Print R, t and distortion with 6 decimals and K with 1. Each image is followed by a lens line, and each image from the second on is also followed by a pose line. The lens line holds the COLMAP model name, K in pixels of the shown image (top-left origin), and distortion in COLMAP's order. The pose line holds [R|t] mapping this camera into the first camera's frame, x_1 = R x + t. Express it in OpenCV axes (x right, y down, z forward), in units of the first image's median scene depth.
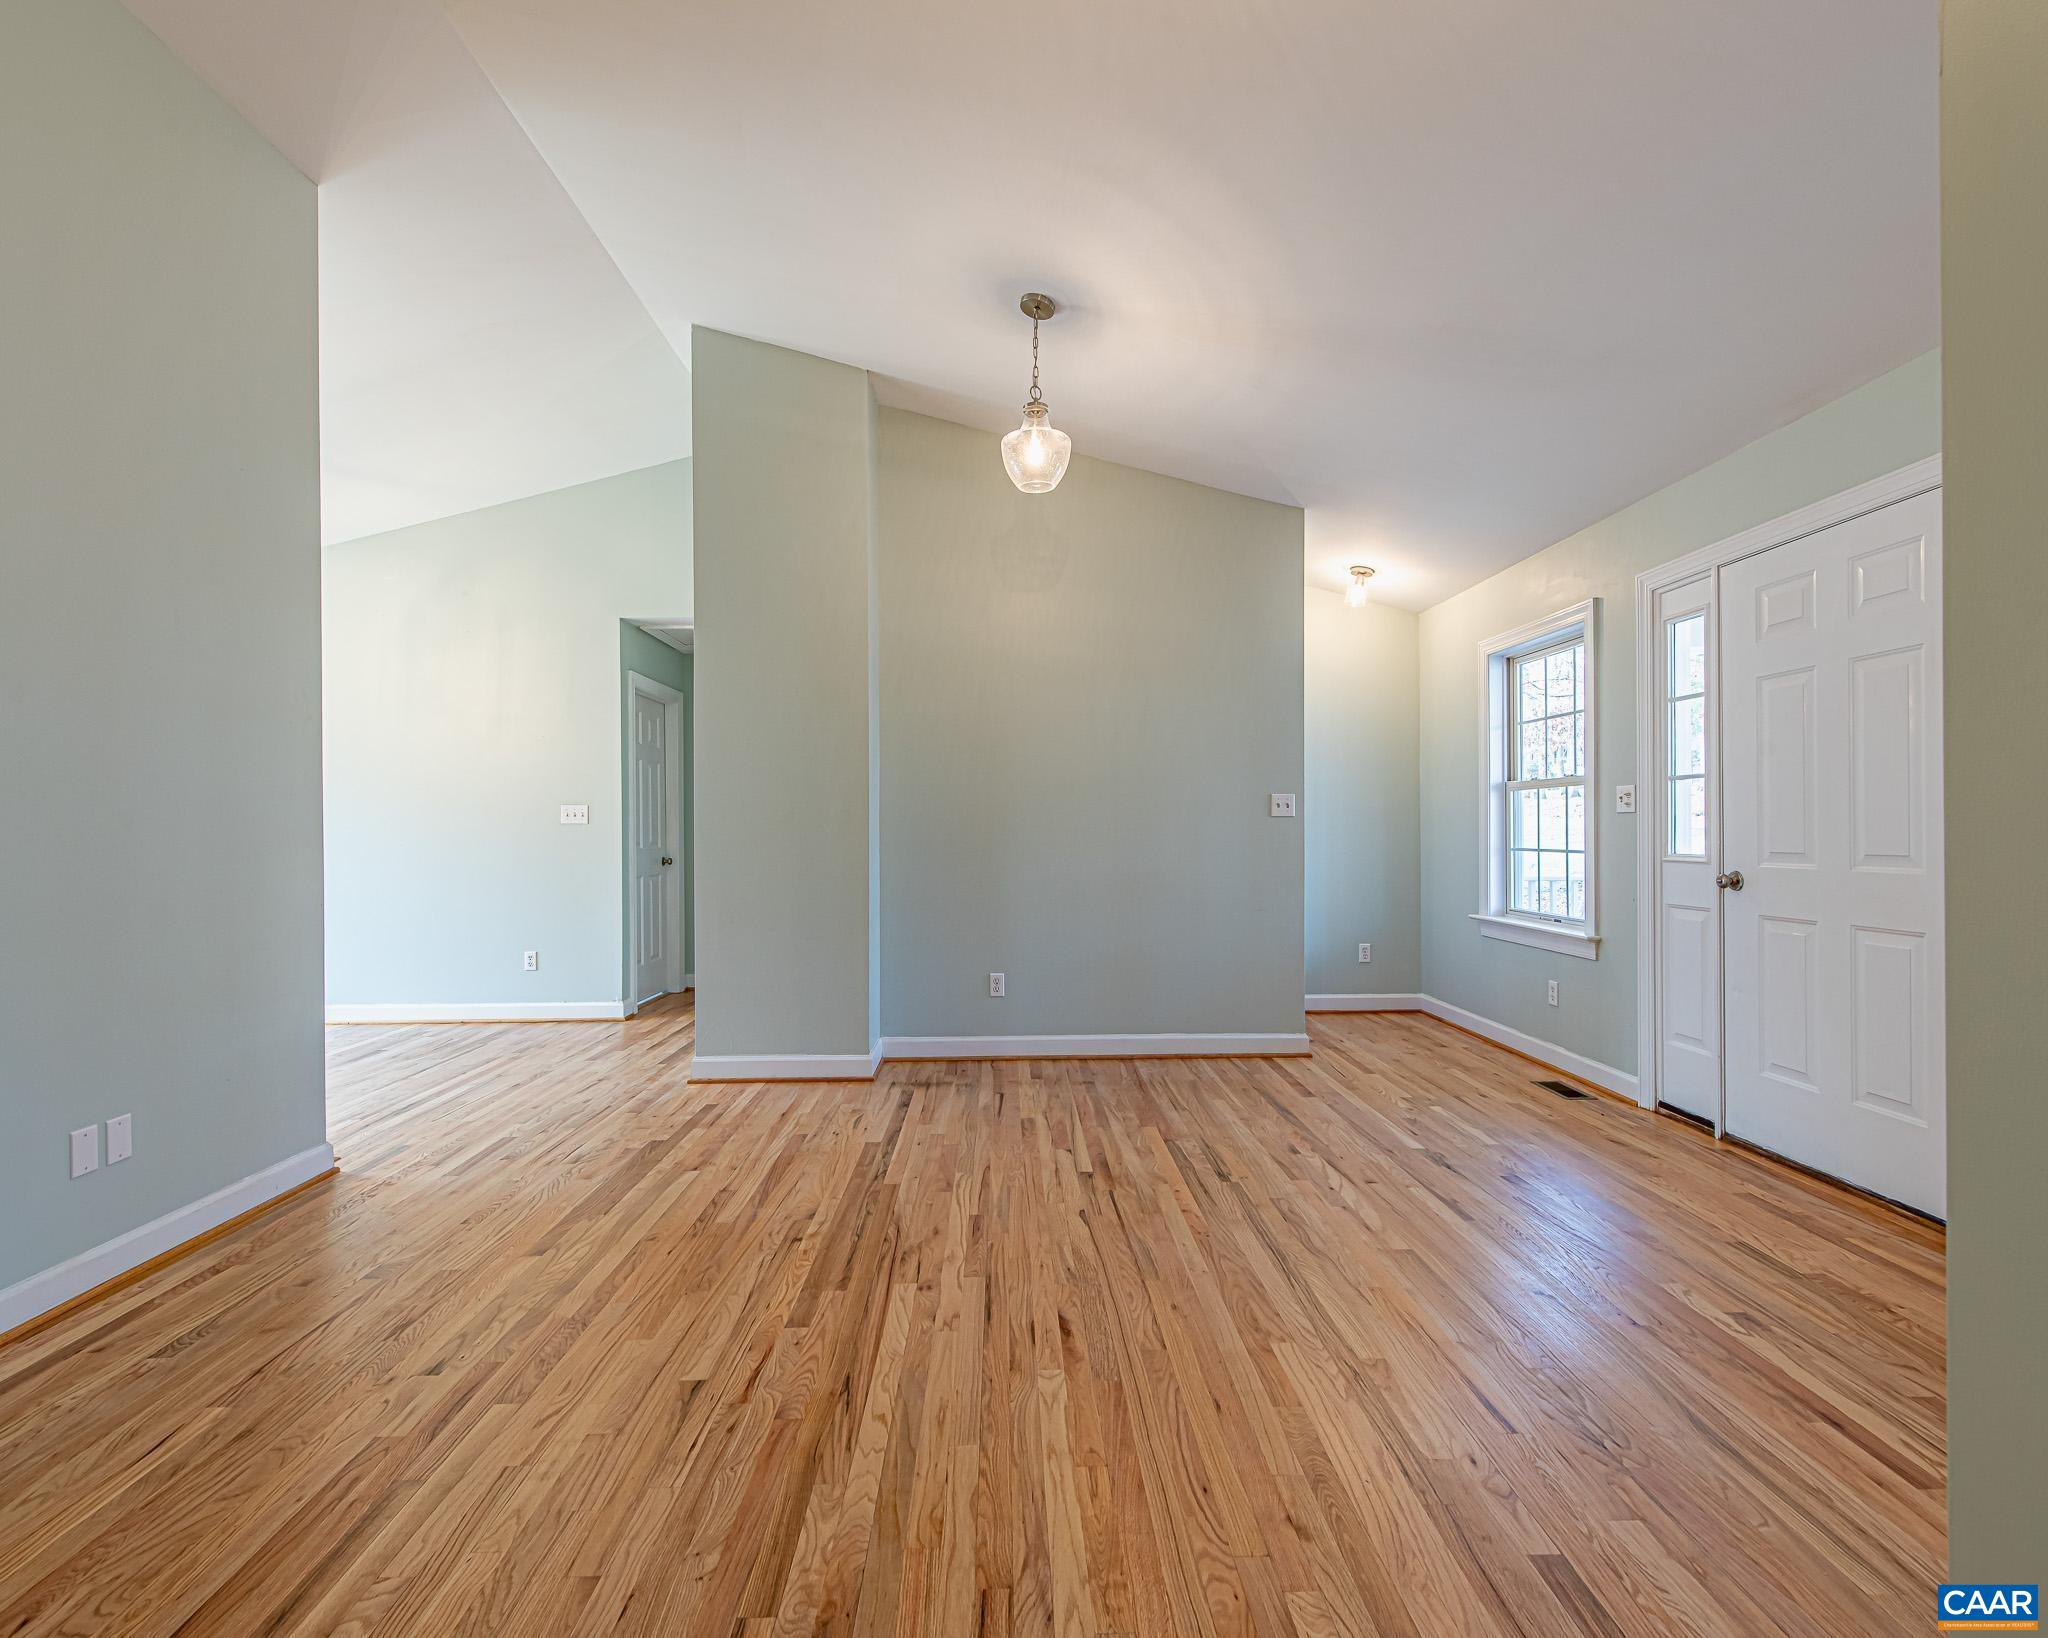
lens RADIAL K [[963.9, 0, 989.5], [0, 963.9, 809.6], [0, 0, 1]] dist [0.014558, -0.003943]
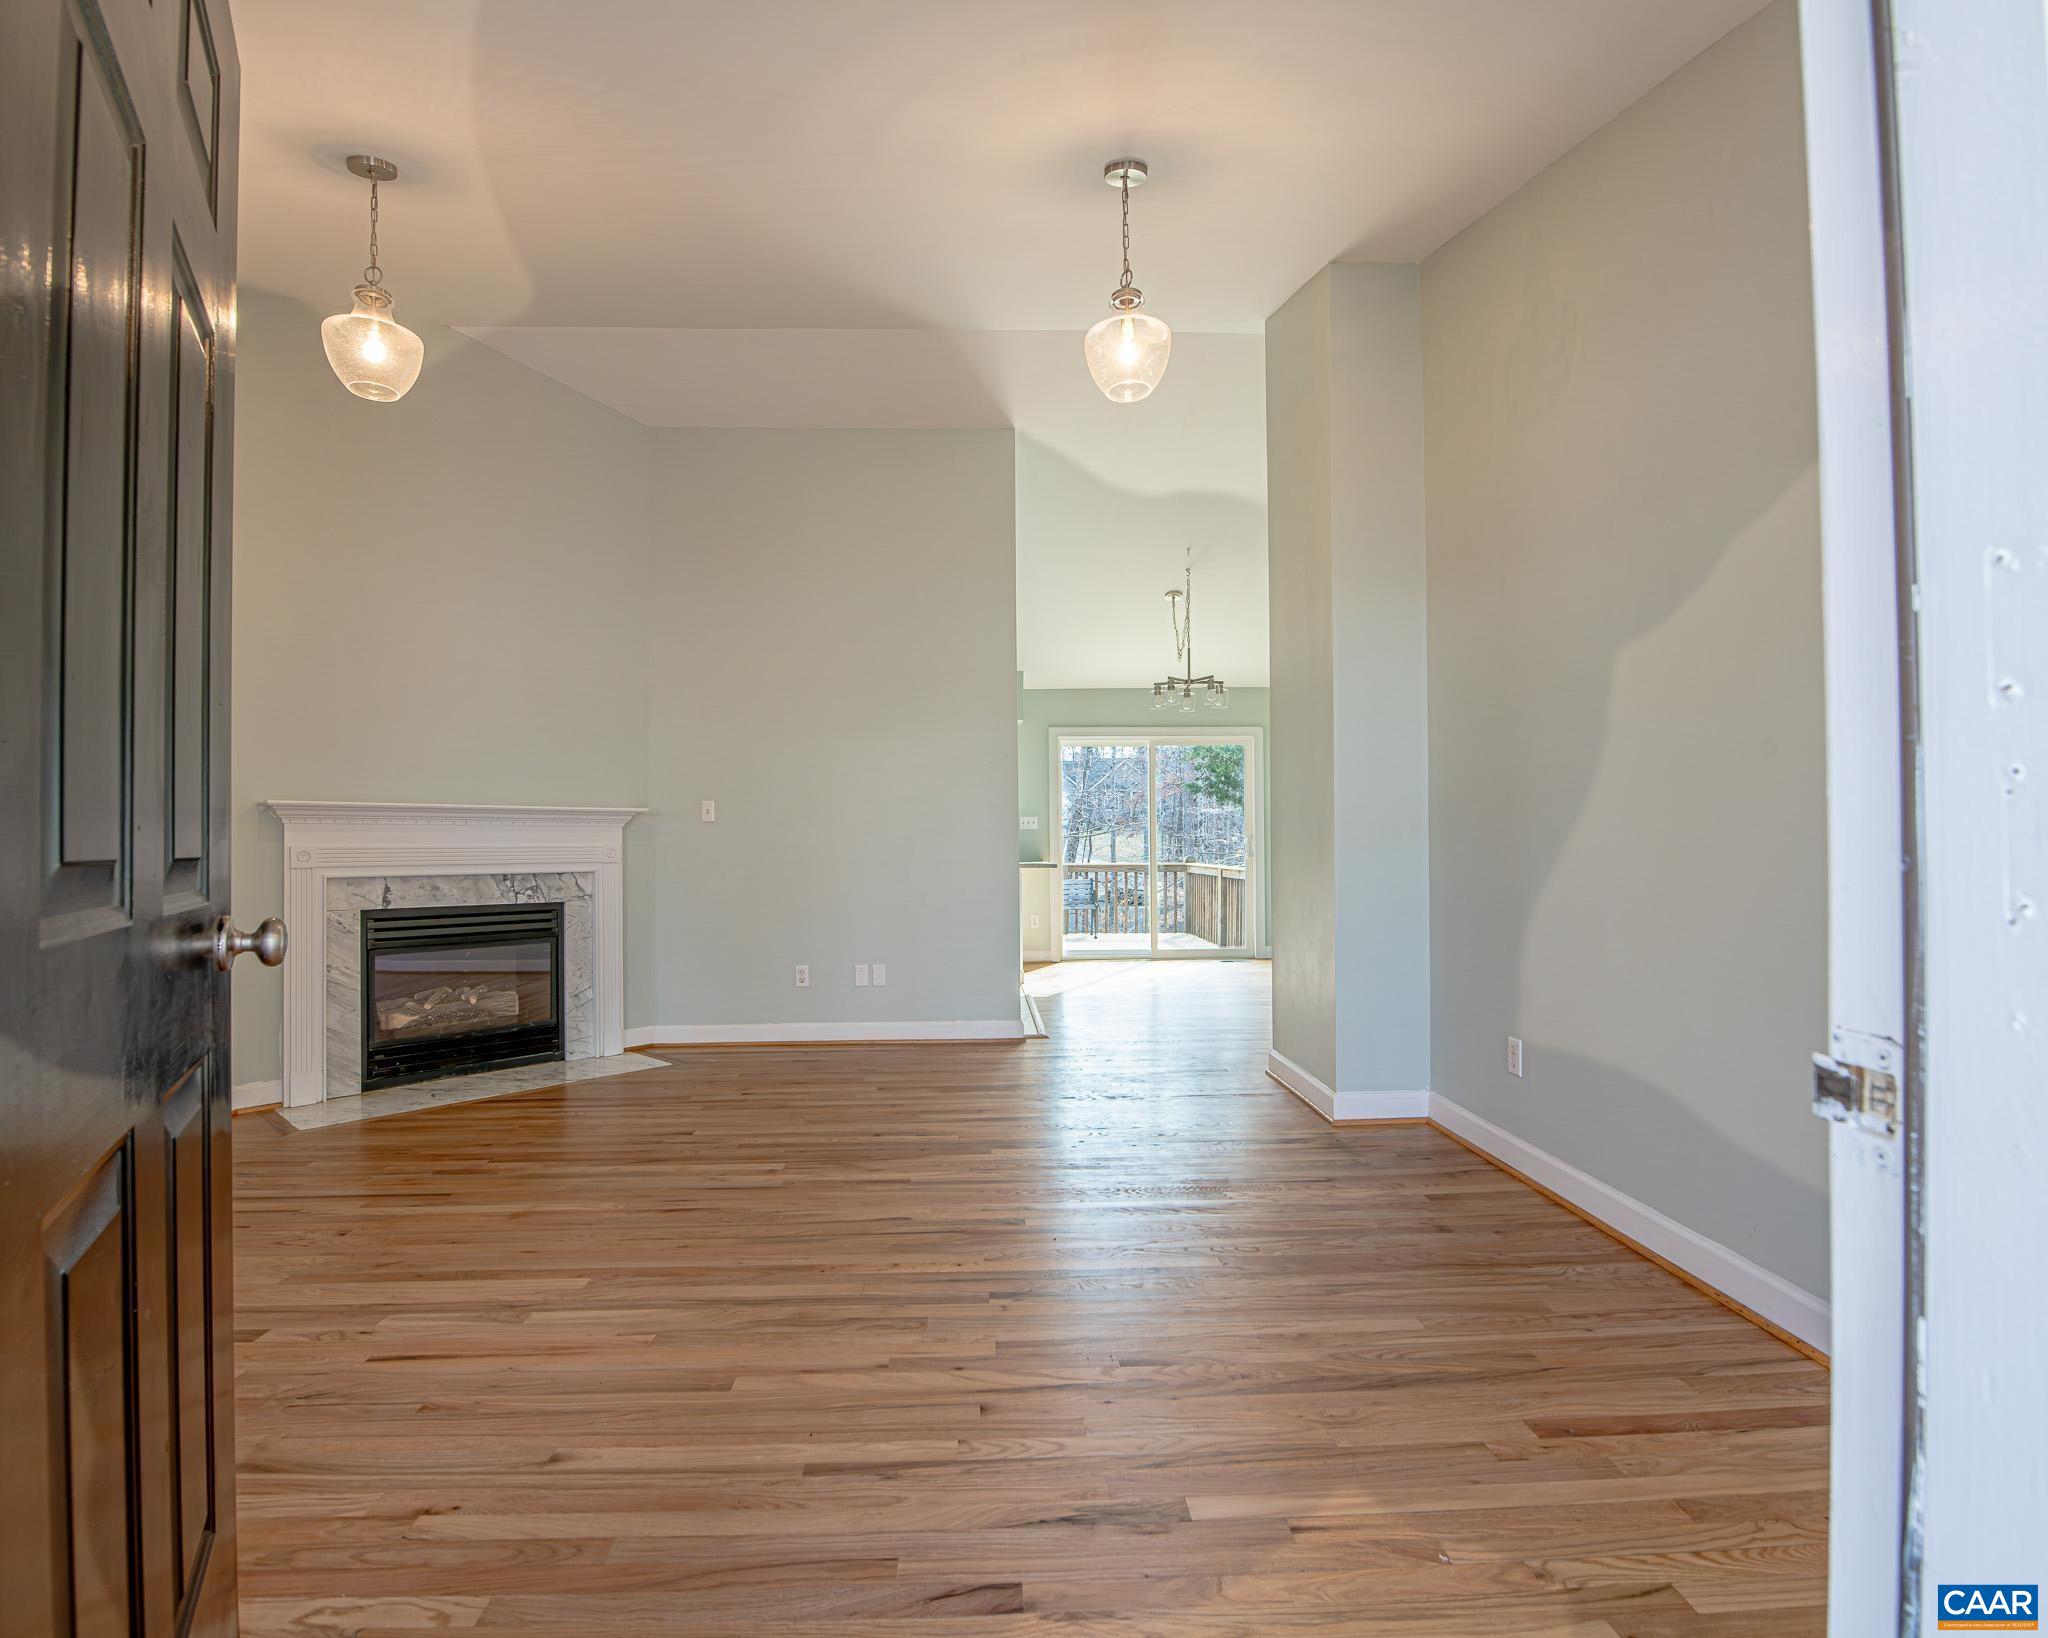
lens RADIAL K [[963.9, 0, 1007.5], [0, 963.9, 823.9], [0, 0, 1]] dist [0.014558, -0.003943]
pose [[0.030521, -0.010818, -0.999476, 0.894392], [0.037398, 0.999254, -0.009673, 0.030477], [0.998834, -0.037083, 0.030903, 0.911209]]
